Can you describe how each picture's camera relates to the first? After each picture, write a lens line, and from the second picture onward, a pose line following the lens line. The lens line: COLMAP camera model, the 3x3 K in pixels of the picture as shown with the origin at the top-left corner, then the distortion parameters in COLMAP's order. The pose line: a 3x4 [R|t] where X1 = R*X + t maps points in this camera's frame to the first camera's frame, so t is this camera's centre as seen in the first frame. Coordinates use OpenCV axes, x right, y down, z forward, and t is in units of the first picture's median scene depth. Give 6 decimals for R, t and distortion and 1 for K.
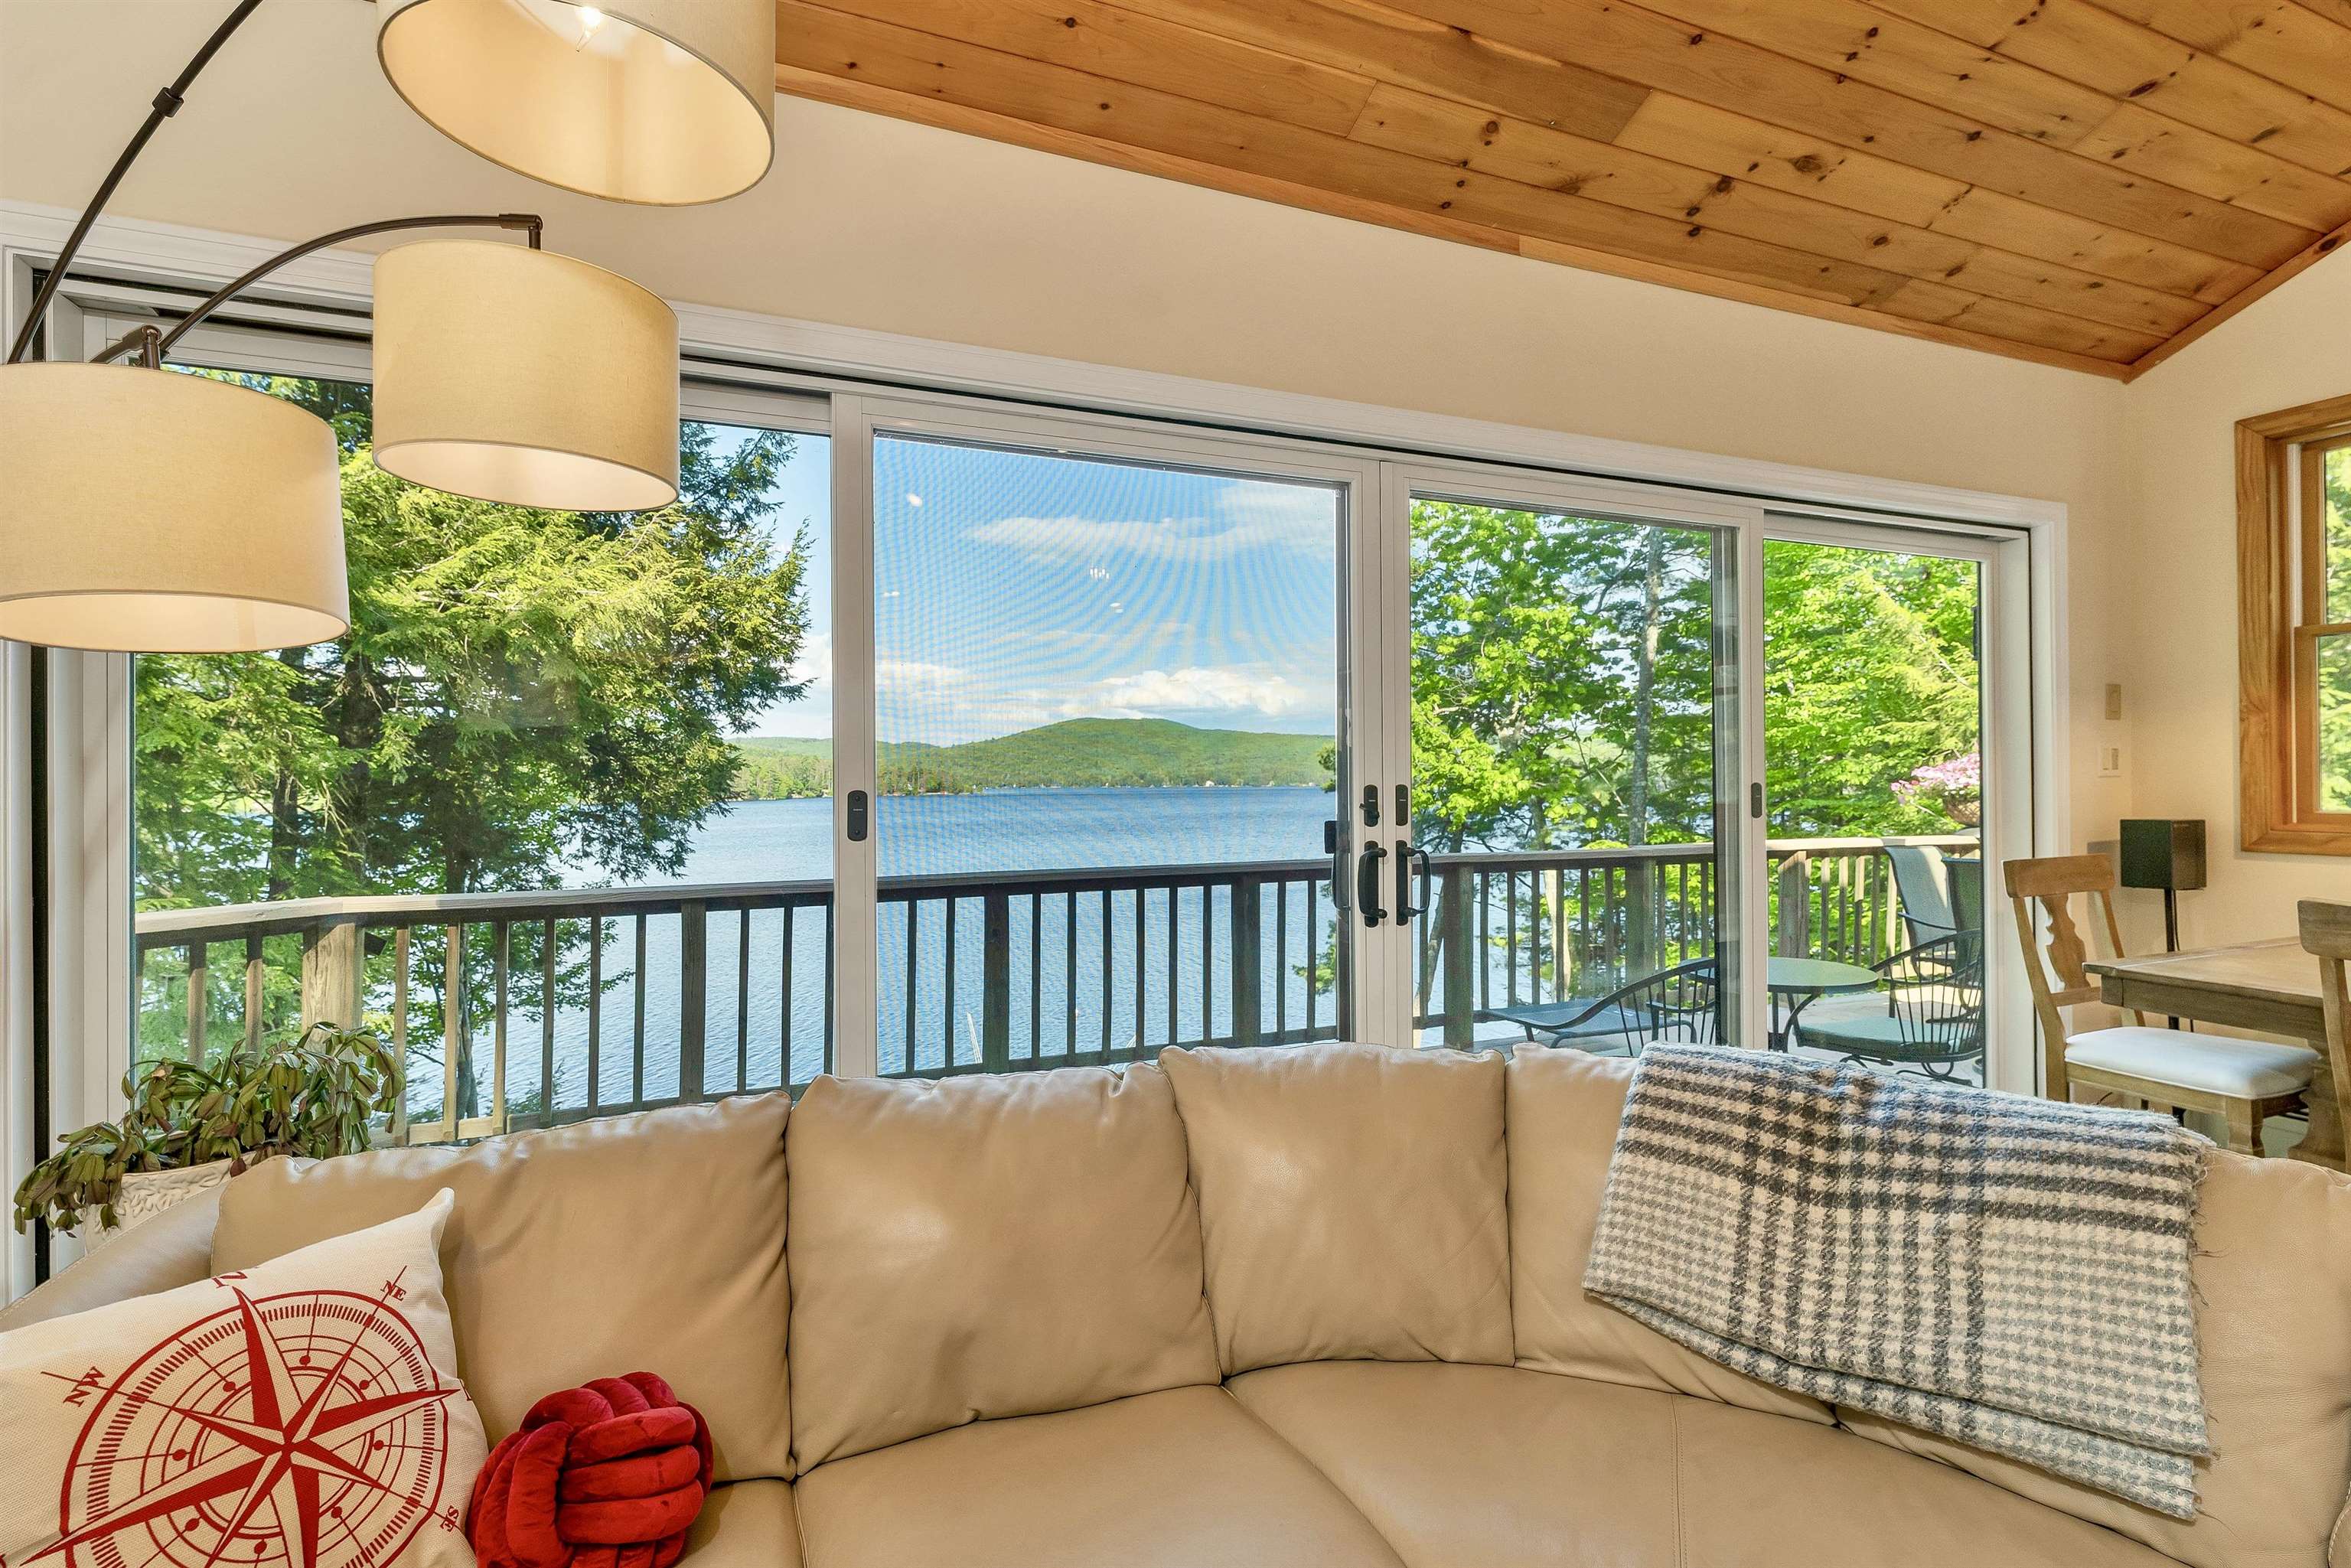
lens RADIAL K [[1093.2, 0, 1175.5], [0, 1093.2, 784.0], [0, 0, 1]] dist [0.000270, -0.000134]
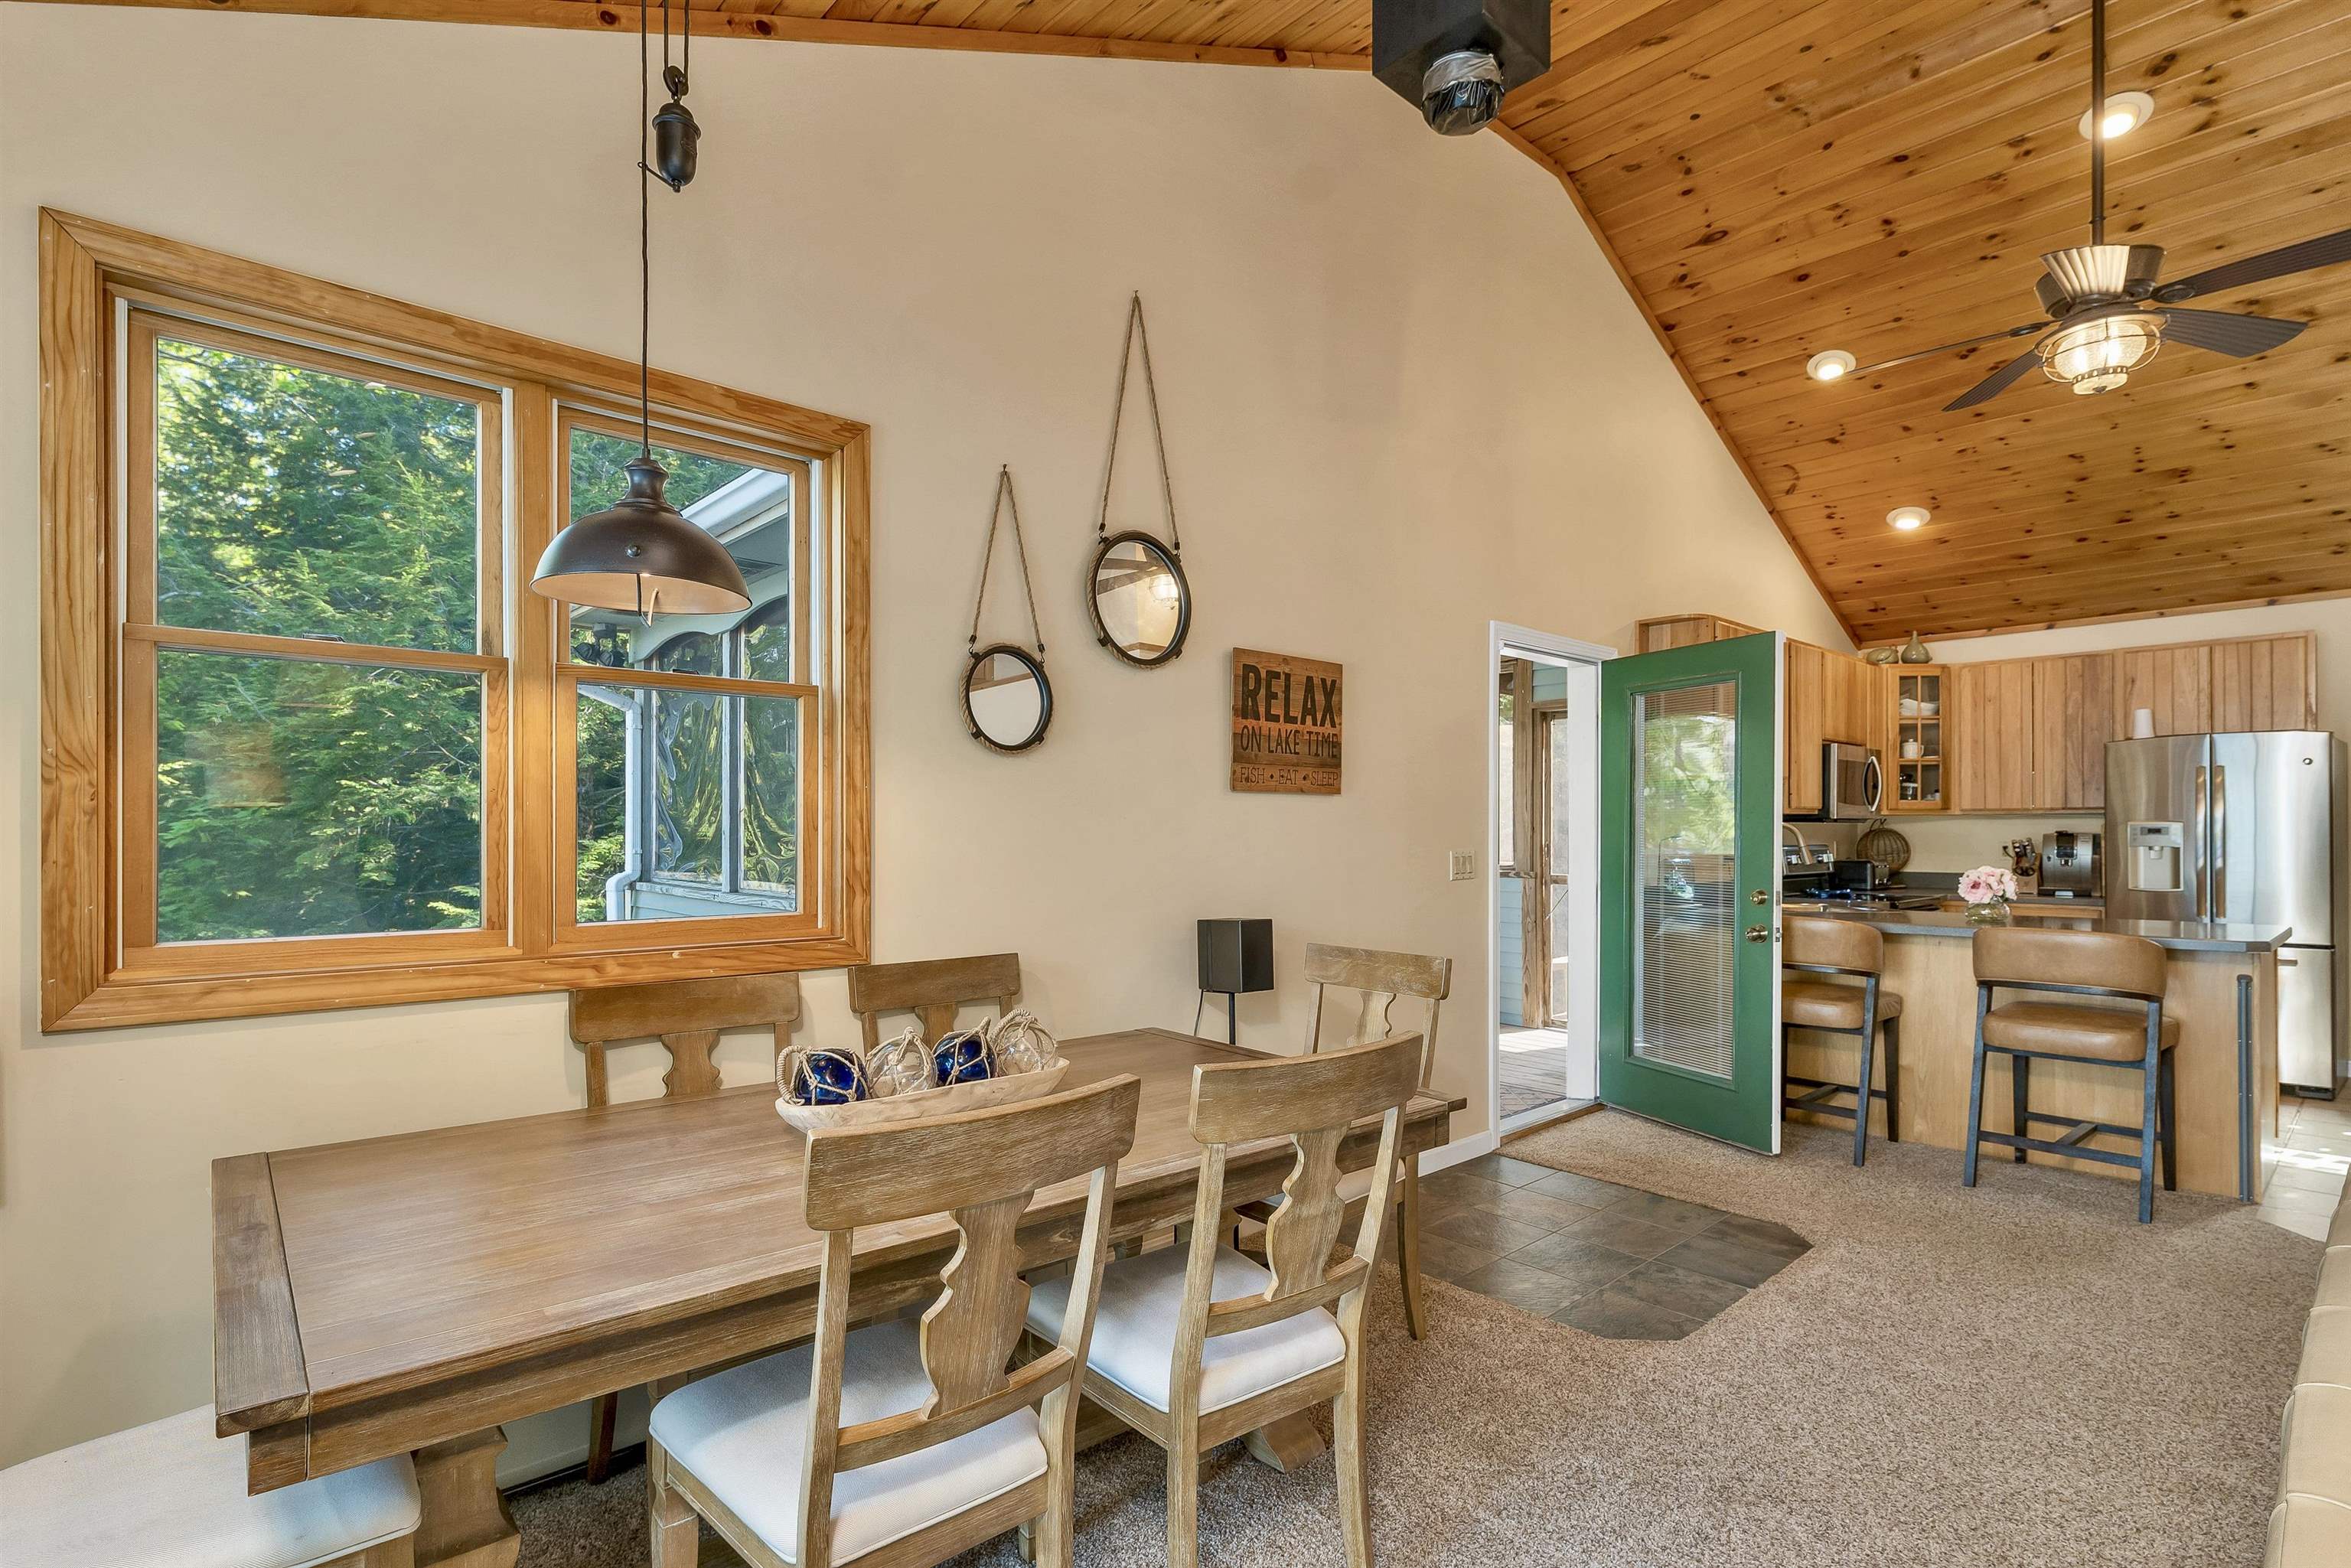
lens RADIAL K [[1123.1, 0, 1165.9], [0, 1123.1, 825.2], [0, 0, 1]] dist [0.001262, -0.000385]
pose [[-0.331321, 0.004248, 0.943508, 0.316177], [0.002367, 0.999990, -0.003671, -0.037246], [-0.943515, 0.001017, -0.331328, 0.730577]]
